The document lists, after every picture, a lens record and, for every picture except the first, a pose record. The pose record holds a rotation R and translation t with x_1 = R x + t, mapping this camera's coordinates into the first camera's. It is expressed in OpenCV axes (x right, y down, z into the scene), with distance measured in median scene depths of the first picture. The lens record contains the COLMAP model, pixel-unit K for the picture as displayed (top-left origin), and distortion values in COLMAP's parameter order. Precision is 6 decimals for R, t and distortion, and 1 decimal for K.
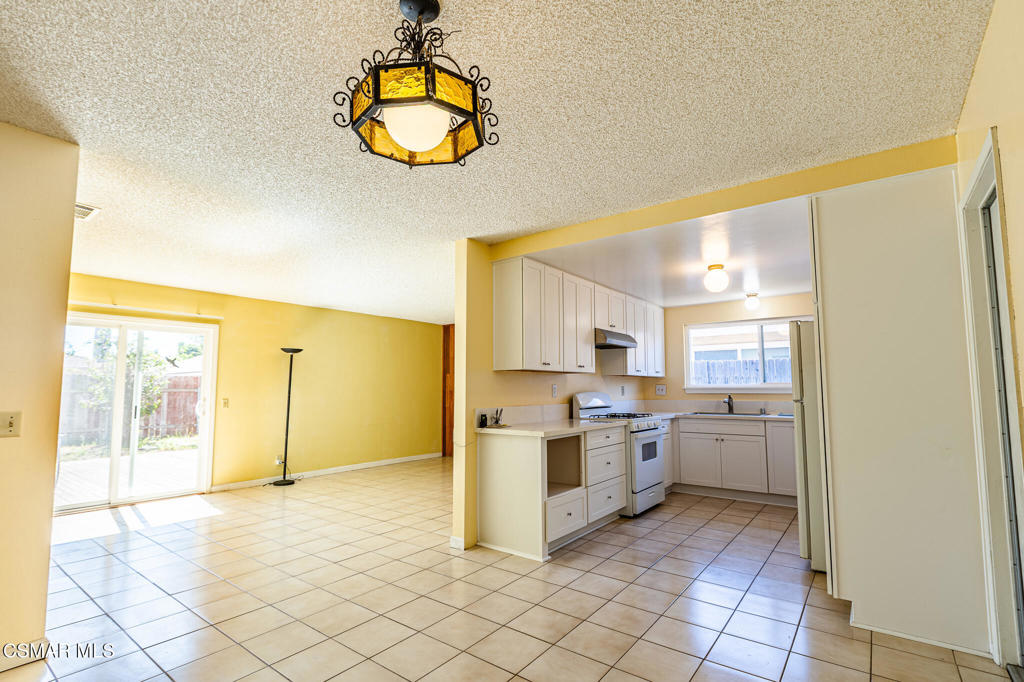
lens RADIAL K [[489.4, 0, 509.0], [0, 489.4, 345.6], [0, 0, 1]] dist [0.019046, -0.000882]
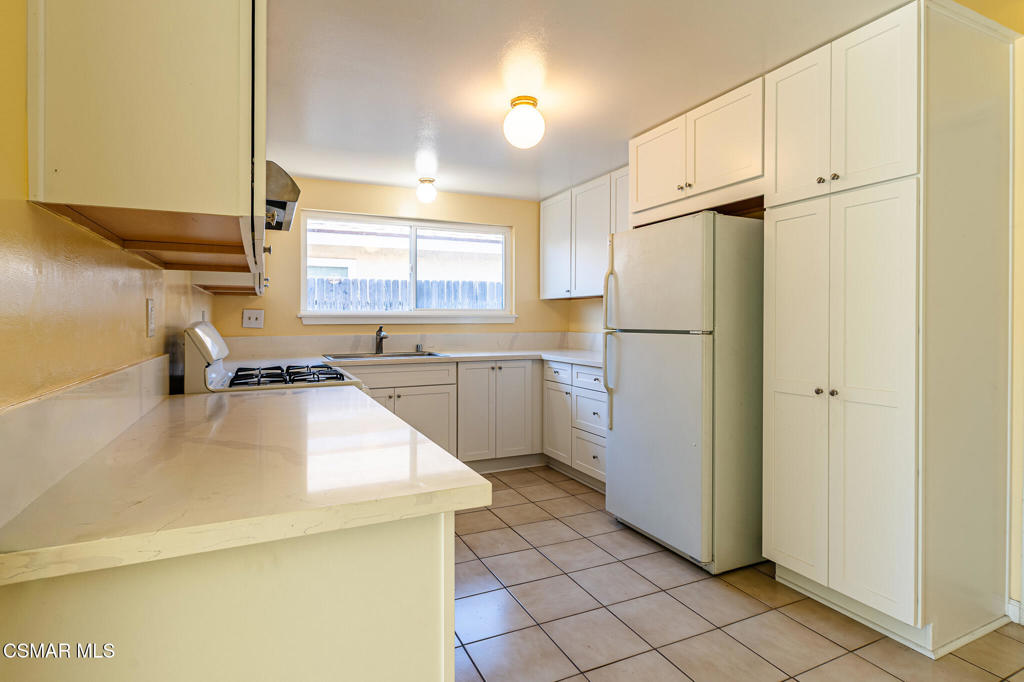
lens RADIAL K [[511.7, 0, 499.5], [0, 511.7, 319.2], [0, 0, 1]] dist [0.002285, 0.000307]
pose [[0.454262, 0.005103, 0.890853, -0.091927], [-0.077051, 0.996461, 0.033581, 0.057005], [-0.887530, -0.083895, 0.453048, 0.563379]]
